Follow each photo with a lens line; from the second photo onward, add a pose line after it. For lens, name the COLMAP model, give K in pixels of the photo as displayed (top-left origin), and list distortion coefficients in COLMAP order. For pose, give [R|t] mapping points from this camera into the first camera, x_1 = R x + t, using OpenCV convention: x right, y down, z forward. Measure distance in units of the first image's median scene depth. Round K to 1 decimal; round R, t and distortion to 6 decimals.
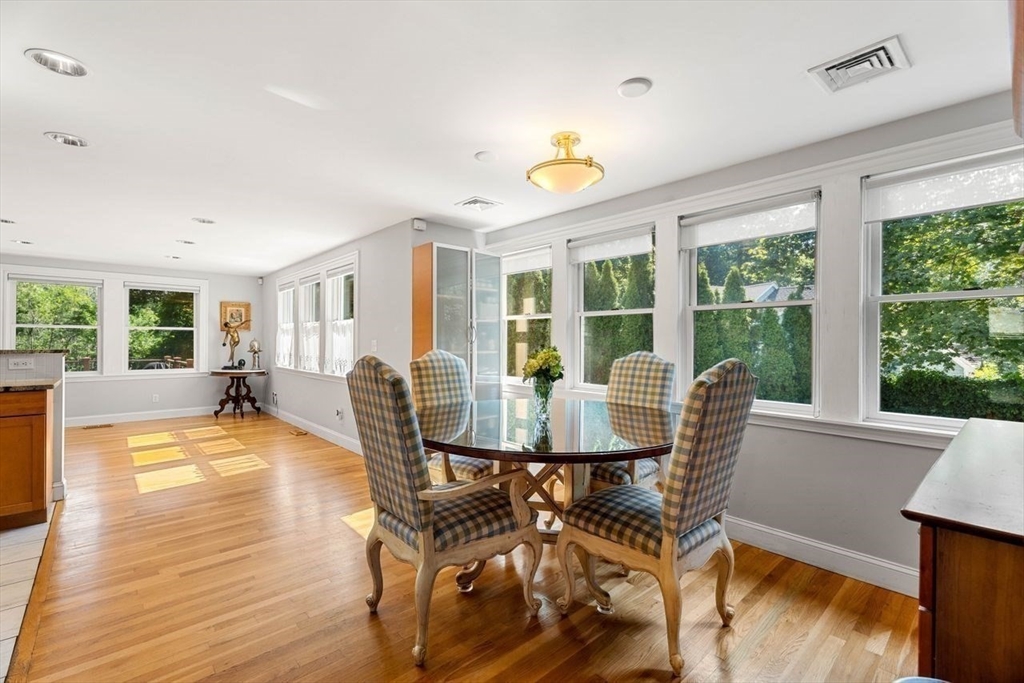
lens RADIAL K [[454.1, 0, 511.5], [0, 454.1, 335.0], [0, 0, 1]] dist [0.000658, 0.000022]
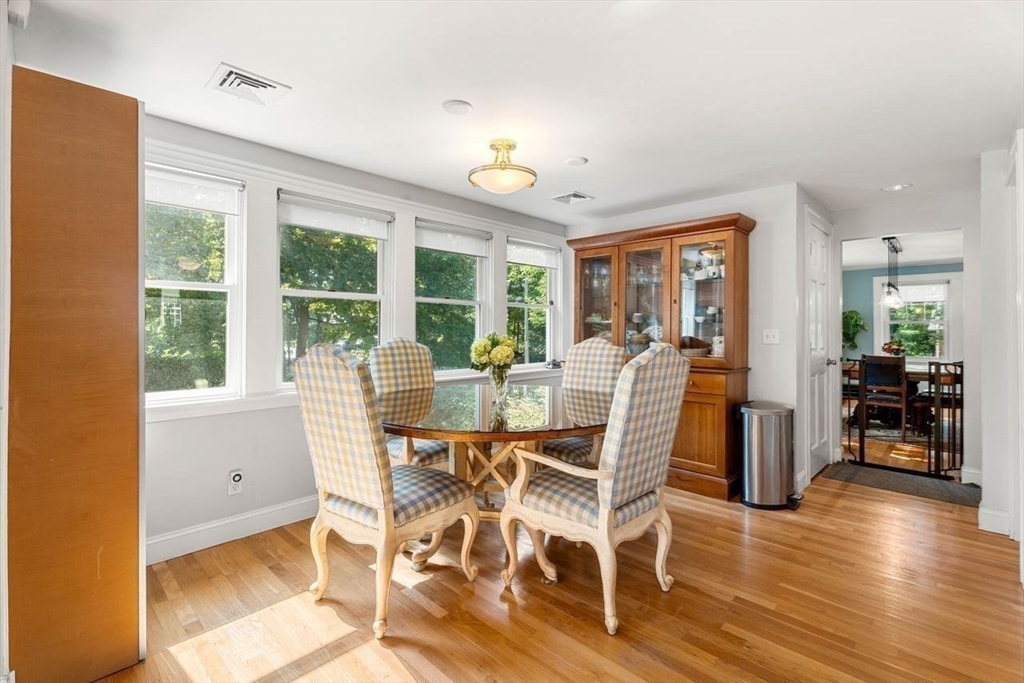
lens RADIAL K [[459.6, 0, 510.0], [0, 459.6, 326.9], [0, 0, 1]] dist [0.002002, 0.000758]
pose [[-0.070925, 0.000570, 0.997482, -0.775647], [-0.013678, 0.999905, -0.001544, 0.010304], [-0.997388, -0.013753, -0.070910, 0.829182]]
